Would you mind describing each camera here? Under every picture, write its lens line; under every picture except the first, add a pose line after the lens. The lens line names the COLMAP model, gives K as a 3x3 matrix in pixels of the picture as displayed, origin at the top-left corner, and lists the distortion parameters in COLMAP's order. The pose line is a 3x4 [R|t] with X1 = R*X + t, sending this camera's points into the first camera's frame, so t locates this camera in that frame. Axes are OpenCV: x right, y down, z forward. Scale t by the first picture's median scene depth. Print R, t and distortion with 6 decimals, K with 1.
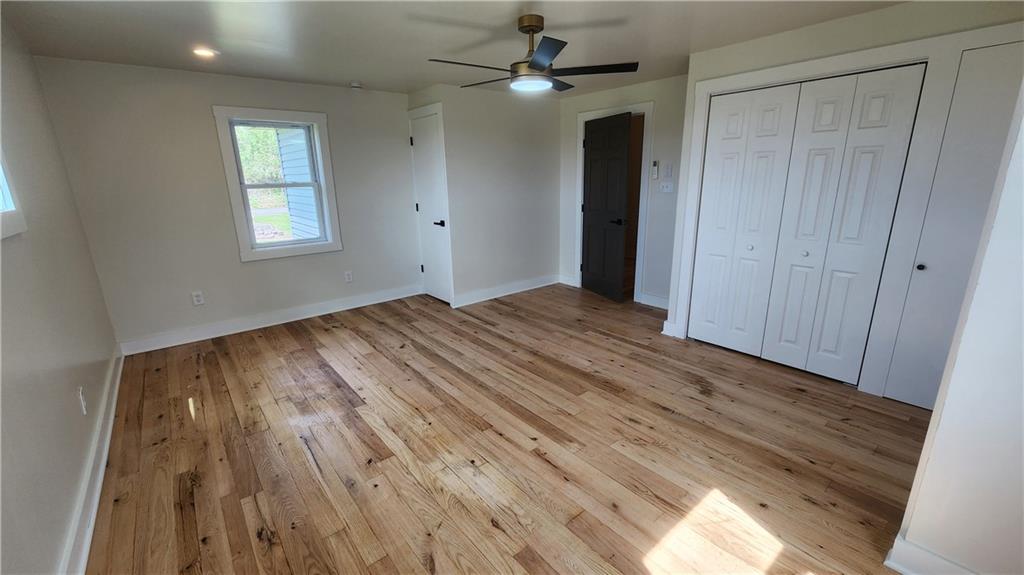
lens RADIAL K [[417.9, 0, 511.7], [0, 417.9, 288.3], [0, 0, 1]] dist [-0.000200, -0.000480]
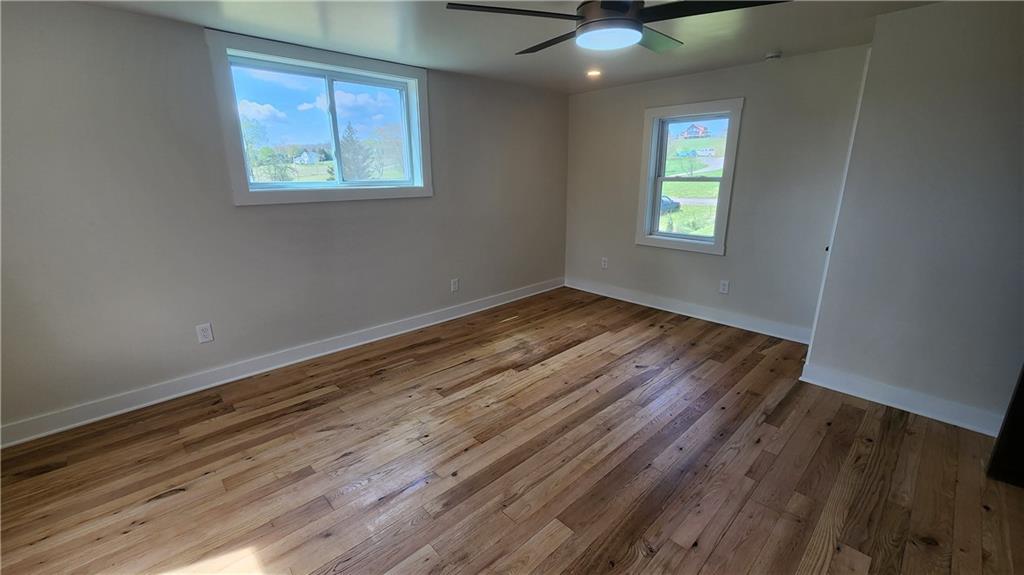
lens RADIAL K [[417.9, 0, 514.6], [0, 417.9, 289.3], [0, 0, 1]] dist [-0.000200, -0.000480]
pose [[0.073807, 0.289311, -0.954385, 0.567882], [-0.256580, 0.930288, 0.262164, -0.194142], [0.963701, 0.225527, 0.142893, 0.641399]]
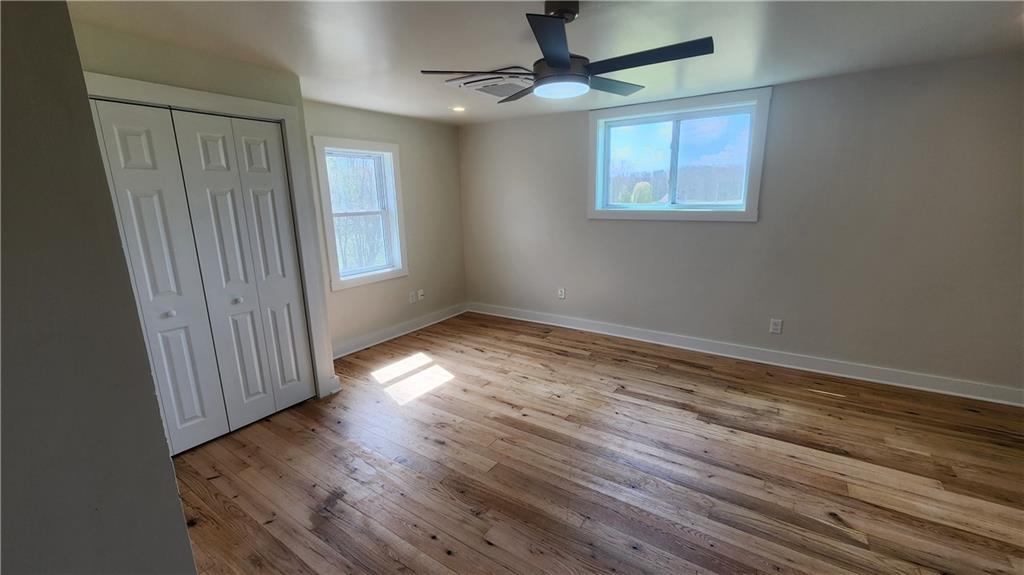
lens RADIAL K [[417.9, 0, 514.5], [0, 417.9, 291.5], [0, 0, 1]] dist [-0.000200, -0.000480]
pose [[-0.956856, 0.099582, -0.272966, 0.273014], [-0.039633, 0.885928, 0.462127, -0.380170], [0.287848, 0.453007, -0.843759, 1.324066]]
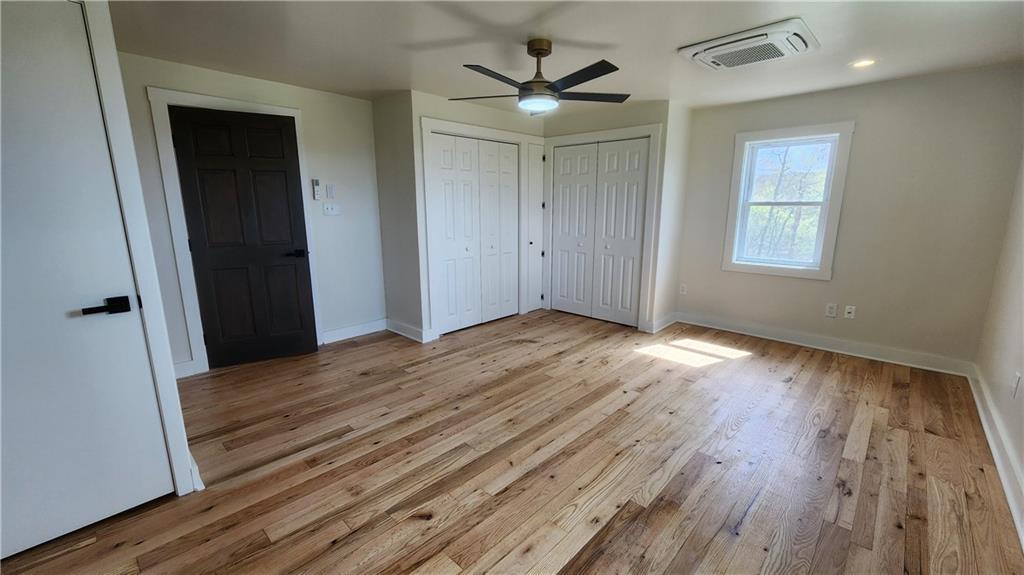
lens RADIAL K [[417.9, 0, 511.0], [0, 417.9, 290.4], [0, 0, 1]] dist [-0.000200, -0.000480]
pose [[-0.122653, -0.185352, 0.974988, -0.786403], [0.258207, 0.942614, 0.211680, -0.215343], [-0.958272, 0.277712, -0.067755, 0.948030]]
